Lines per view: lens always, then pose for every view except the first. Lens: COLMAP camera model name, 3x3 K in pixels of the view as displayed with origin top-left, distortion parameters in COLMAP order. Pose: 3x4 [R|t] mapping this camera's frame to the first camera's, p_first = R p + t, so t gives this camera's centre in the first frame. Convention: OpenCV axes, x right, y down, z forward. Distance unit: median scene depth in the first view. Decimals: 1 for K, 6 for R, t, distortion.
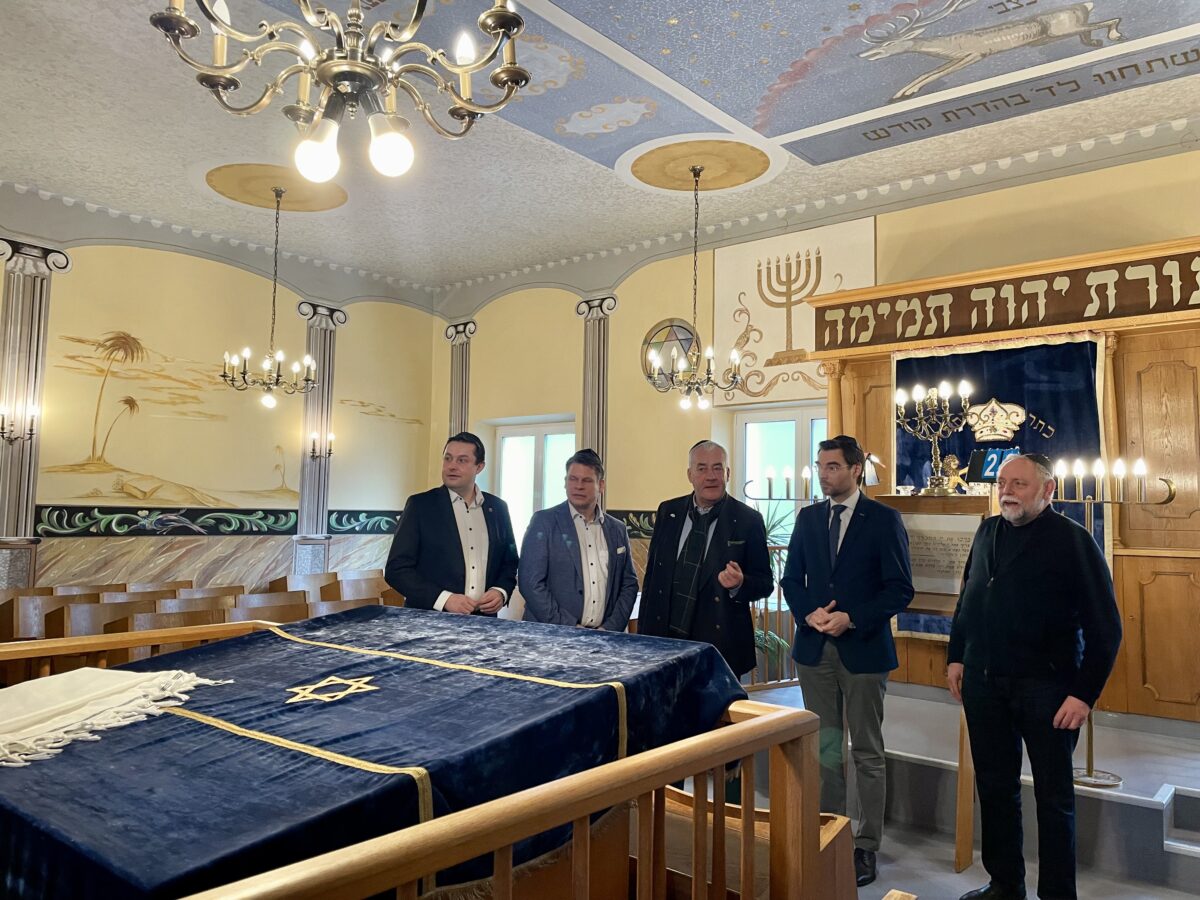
lens RADIAL K [[898.2, 0, 600.0], [0, 898.2, 450.0], [0, 0, 1]] dist [0.100332, -0.127435]
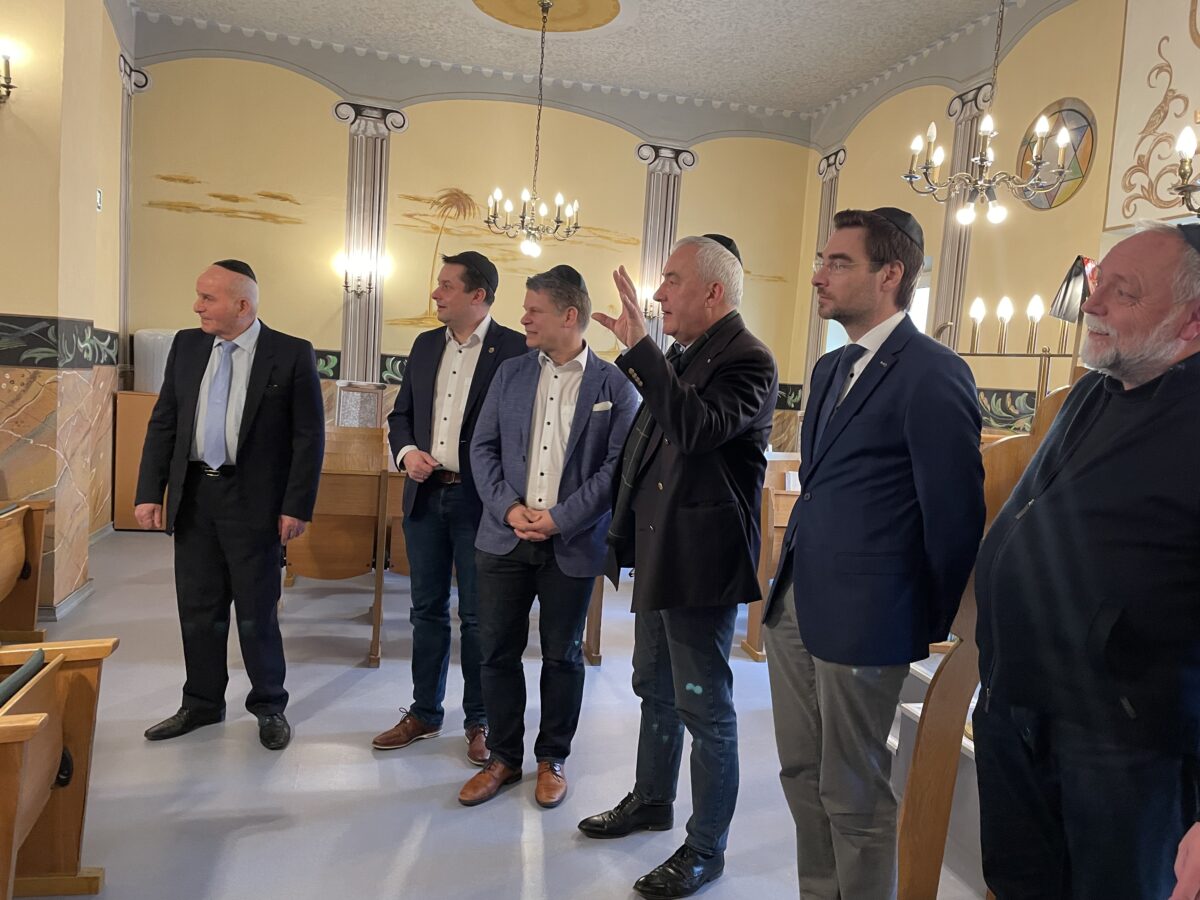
lens RADIAL K [[898.2, 0, 600.0], [0, 898.2, 450.0], [0, 0, 1]] dist [0.100332, -0.127435]
pose [[0.814651, 0.086755, -0.573426, 0.231667], [-0.013732, 0.991356, 0.130475, 0.028444], [0.579789, -0.098417, 0.808801, 0.257253]]
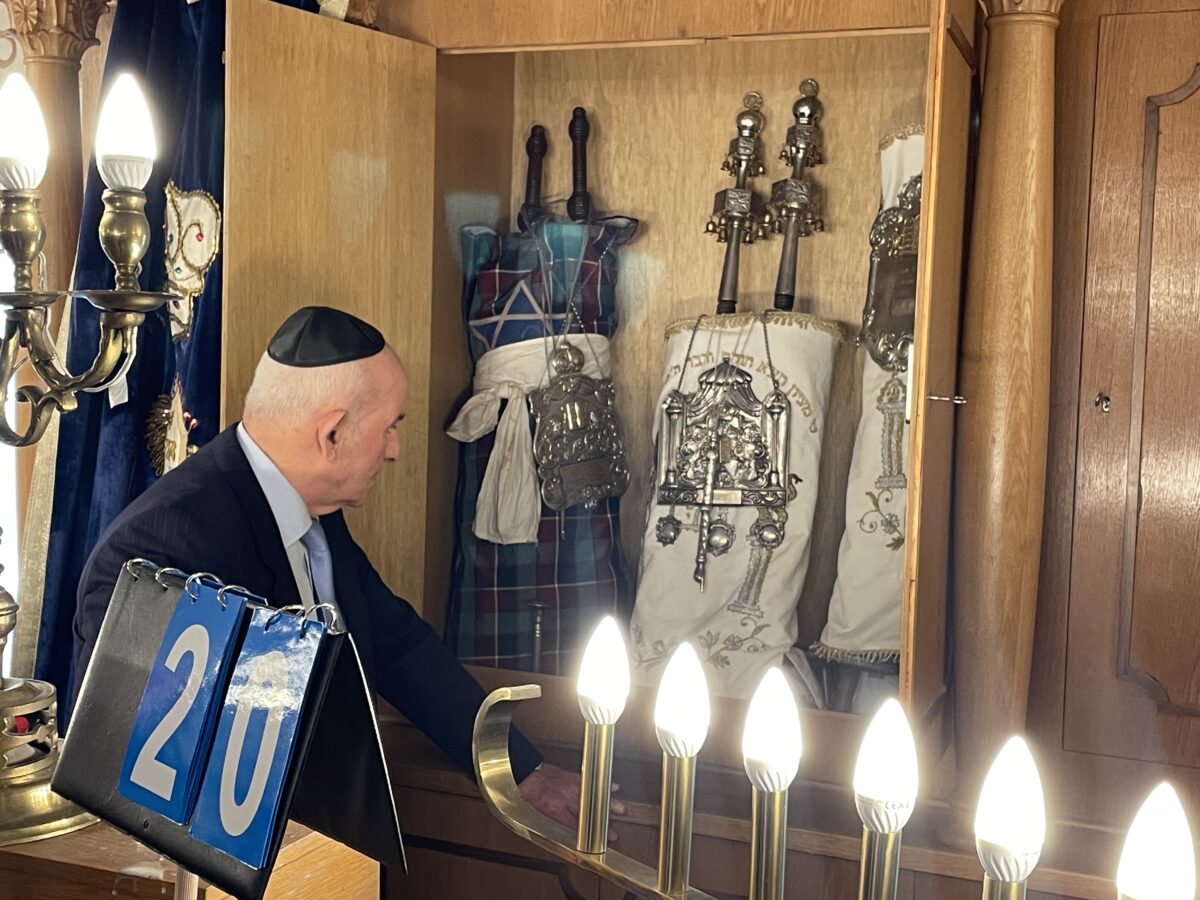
lens RADIAL K [[1713.7, 0, 600.0], [0, 1713.7, 450.0], [0, 0, 1]] dist [0.045718, 0.039102]
pose [[0.960954, 0.002982, 0.276692, 0.234960], [-0.039865, 0.991002, 0.127769, -0.033370], [-0.273822, -0.133810, 0.952427, 0.430000]]
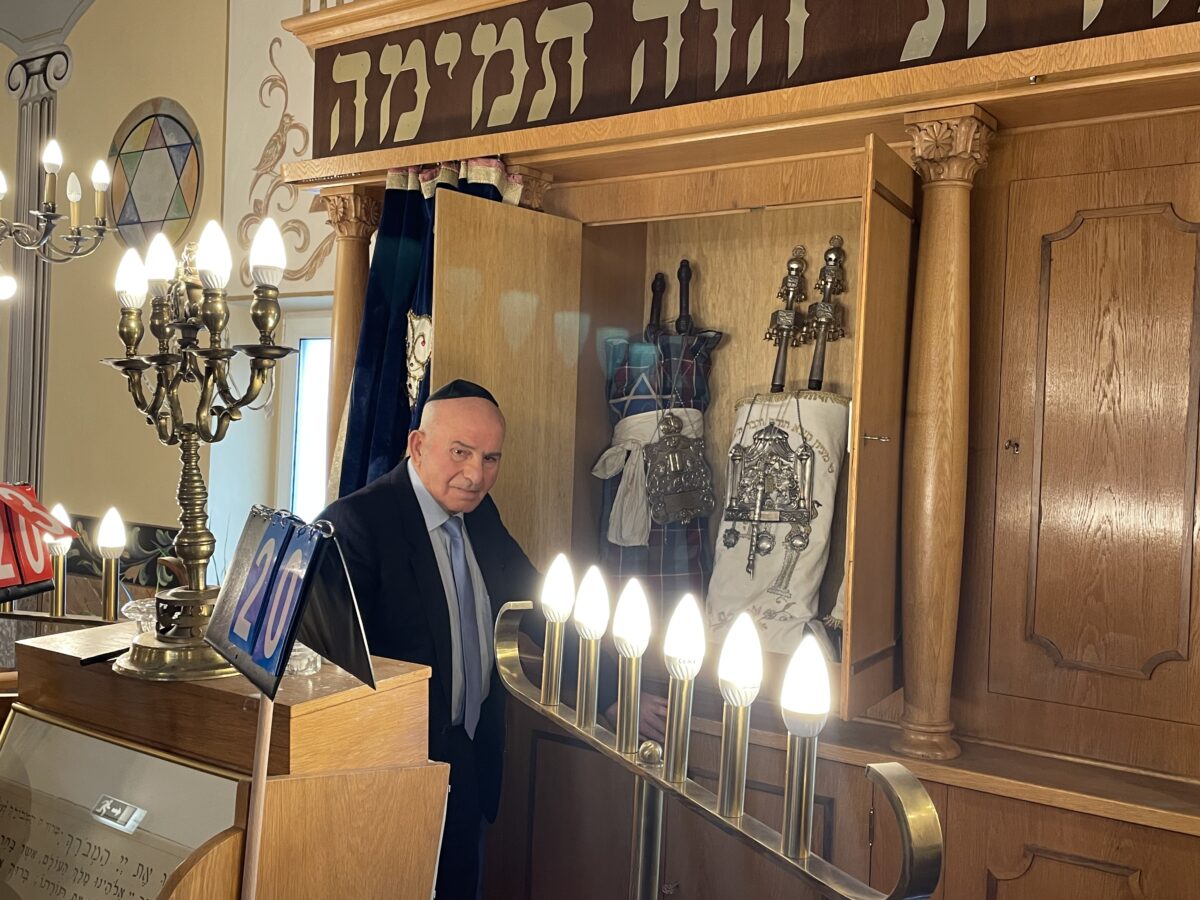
lens RADIAL K [[1187.3, 0, 600.0], [0, 1187.3, 450.0], [0, 0, 1]] dist [0.060678, -0.024123]
pose [[0.995552, 0.023499, 0.091232, 0.273729], [-0.030368, 0.996747, 0.074648, -0.024859], [-0.089182, -0.077086, 0.993028, 0.404990]]
